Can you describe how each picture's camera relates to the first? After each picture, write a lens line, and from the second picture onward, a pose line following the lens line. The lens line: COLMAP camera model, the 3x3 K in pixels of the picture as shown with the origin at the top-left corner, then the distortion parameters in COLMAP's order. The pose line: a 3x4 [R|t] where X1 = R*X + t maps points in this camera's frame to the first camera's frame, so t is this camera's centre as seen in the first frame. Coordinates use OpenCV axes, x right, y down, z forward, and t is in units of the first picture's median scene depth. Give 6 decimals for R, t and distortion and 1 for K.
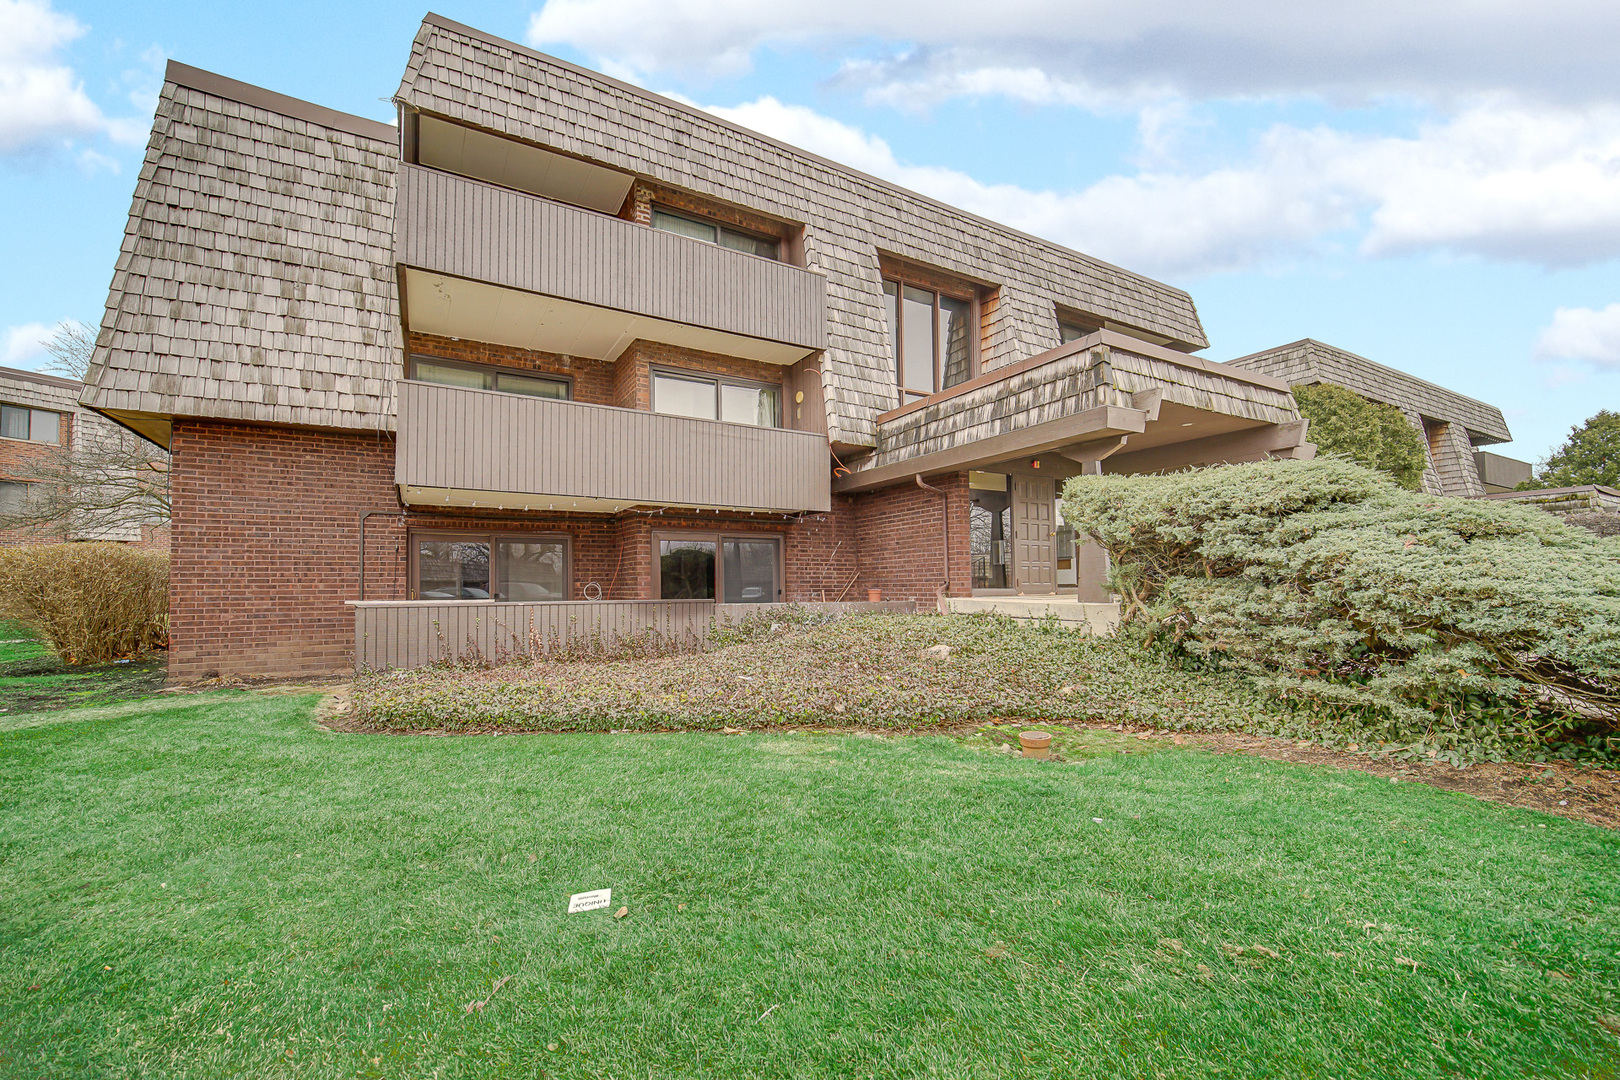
lens RADIAL K [[665.6, 0, 809.4], [0, 665.6, 561.5], [0, 0, 1]] dist [0.000351, 0.000397]
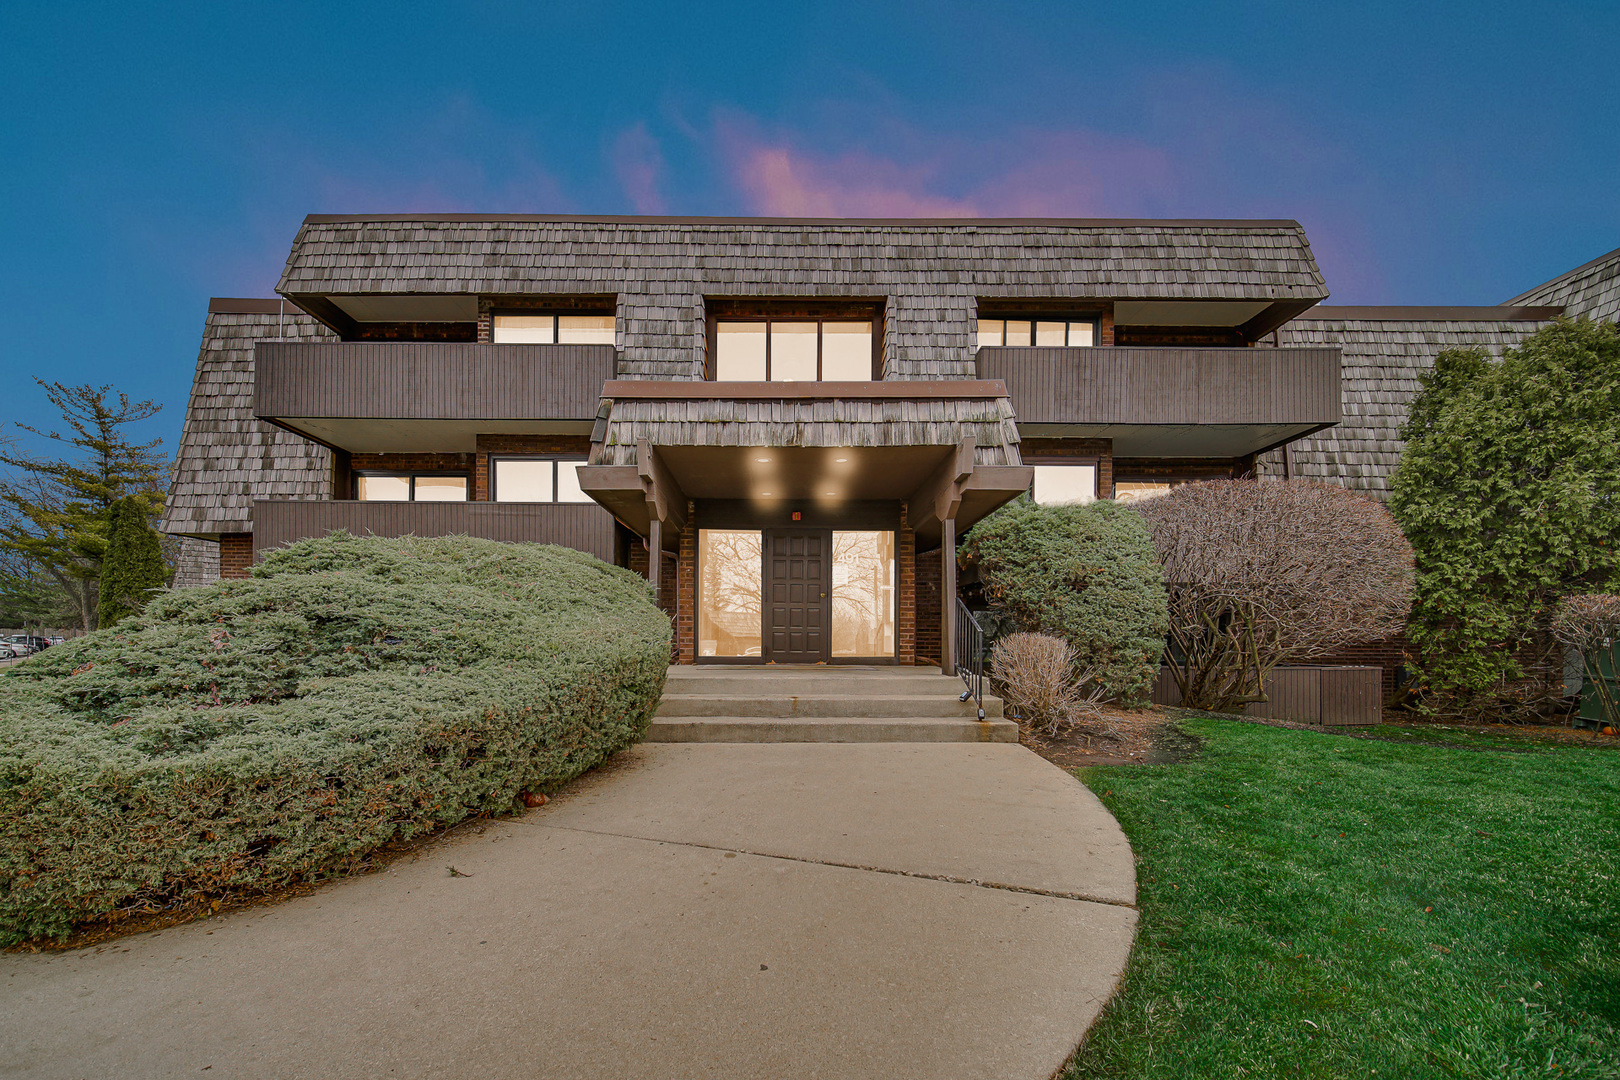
lens RADIAL K [[725.6, 0, 806.2], [0, 725.6, 646.4], [0, 0, 1]] dist [0.000211, 0.000064]
pose [[0.863706, 0.015678, -0.503753, 0.987772], [0.004603, 0.999229, 0.038990, -0.013800], [0.503976, -0.035995, 0.862967, 0.208776]]
